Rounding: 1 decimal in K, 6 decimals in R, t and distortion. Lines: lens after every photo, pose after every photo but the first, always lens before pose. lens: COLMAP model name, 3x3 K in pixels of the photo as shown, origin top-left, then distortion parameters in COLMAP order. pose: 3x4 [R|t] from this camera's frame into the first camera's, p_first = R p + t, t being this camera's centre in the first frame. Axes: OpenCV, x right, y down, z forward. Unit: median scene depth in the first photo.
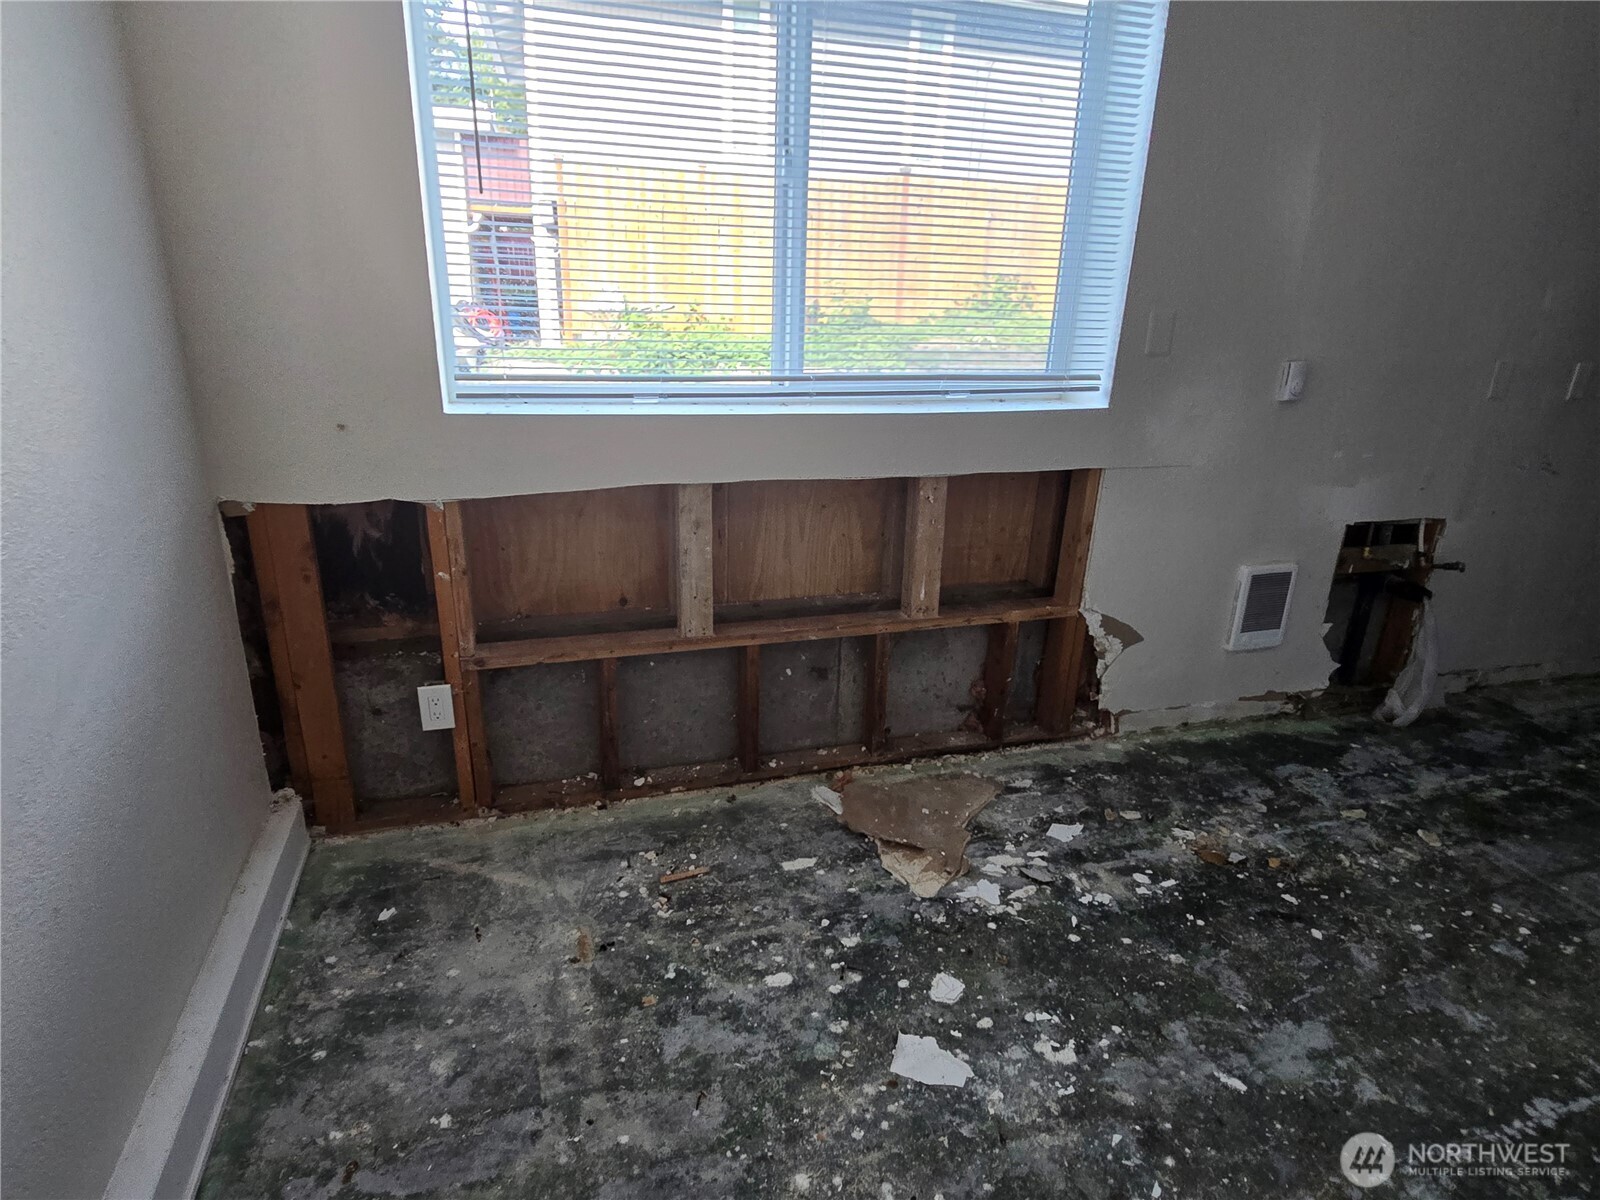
lens RADIAL K [[901.6, 0, 801.9], [0, 901.6, 596.0], [0, 0, 1]] dist [-0.003540, -0.002225]
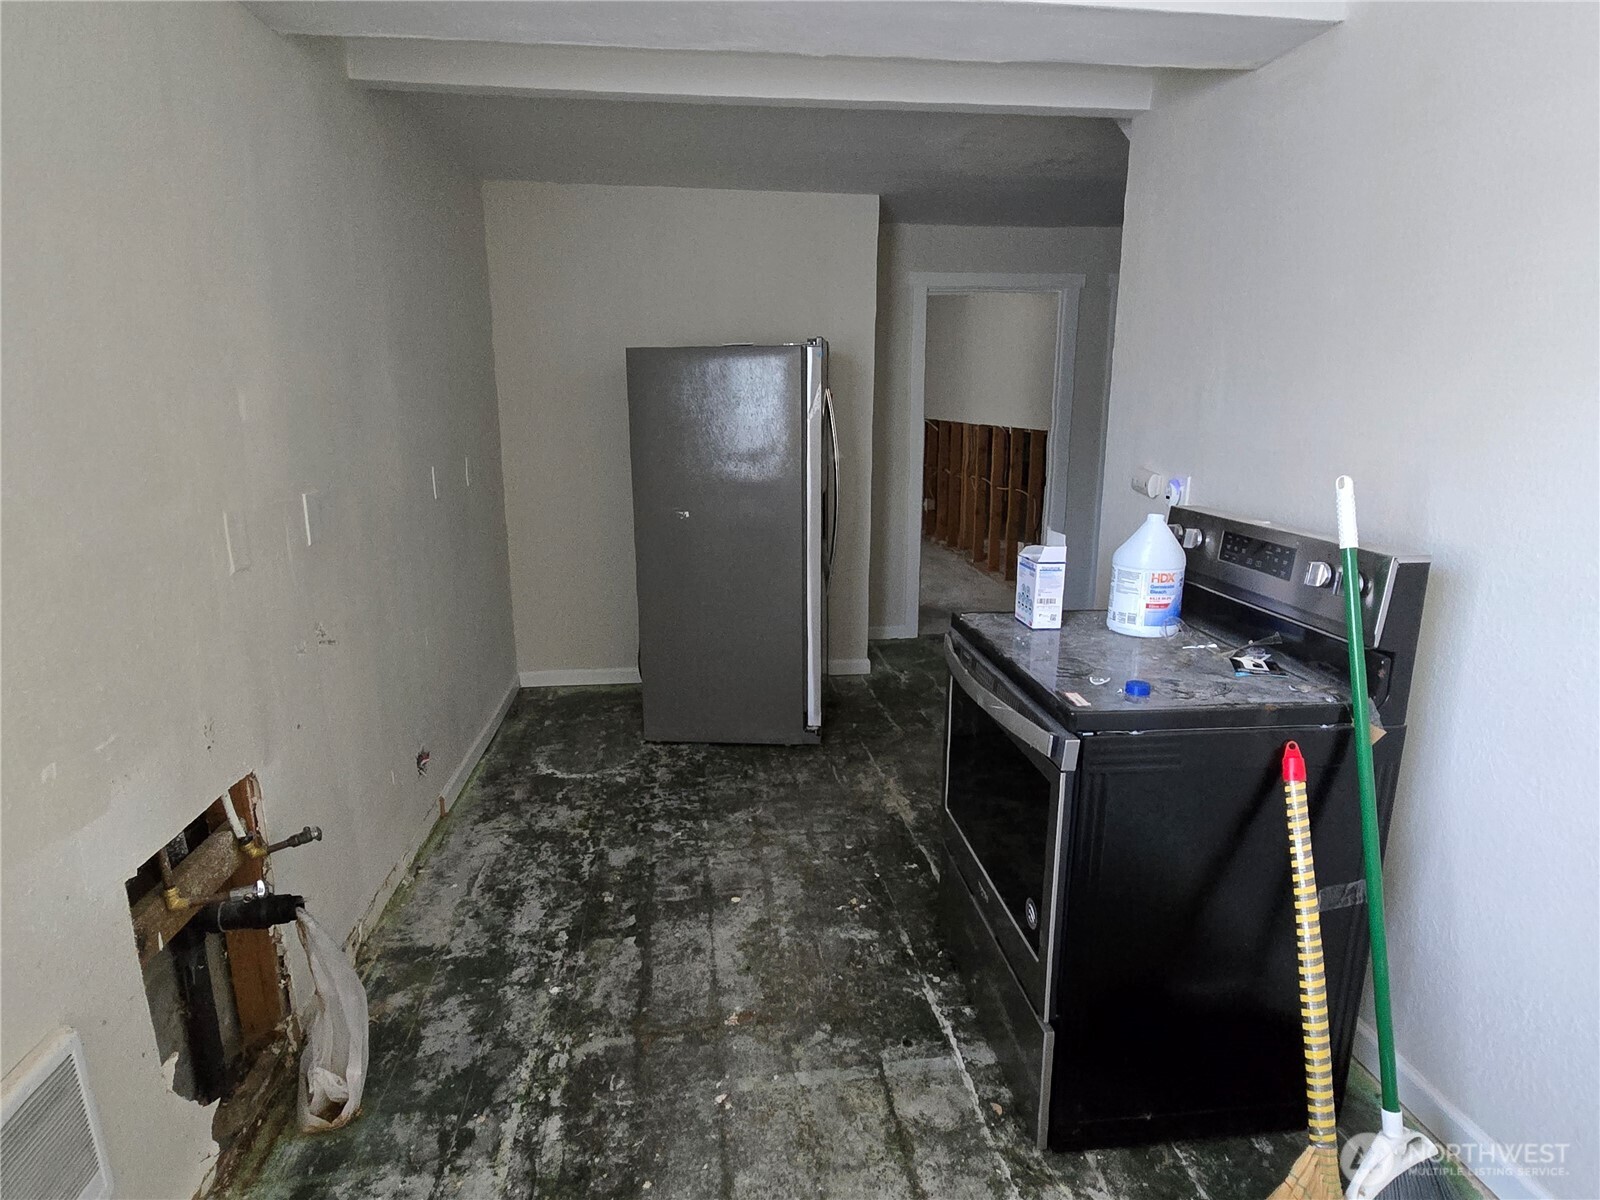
lens RADIAL K [[901.6, 0, 796.9], [0, 901.6, 599.6], [0, 0, 1]] dist [-0.003540, -0.002225]
pose [[0.183102, -0.257886, 0.948667, 0.238464], [0.342834, 0.921152, 0.184236, -0.178813], [-0.921378, 0.291502, 0.257077, 0.473821]]
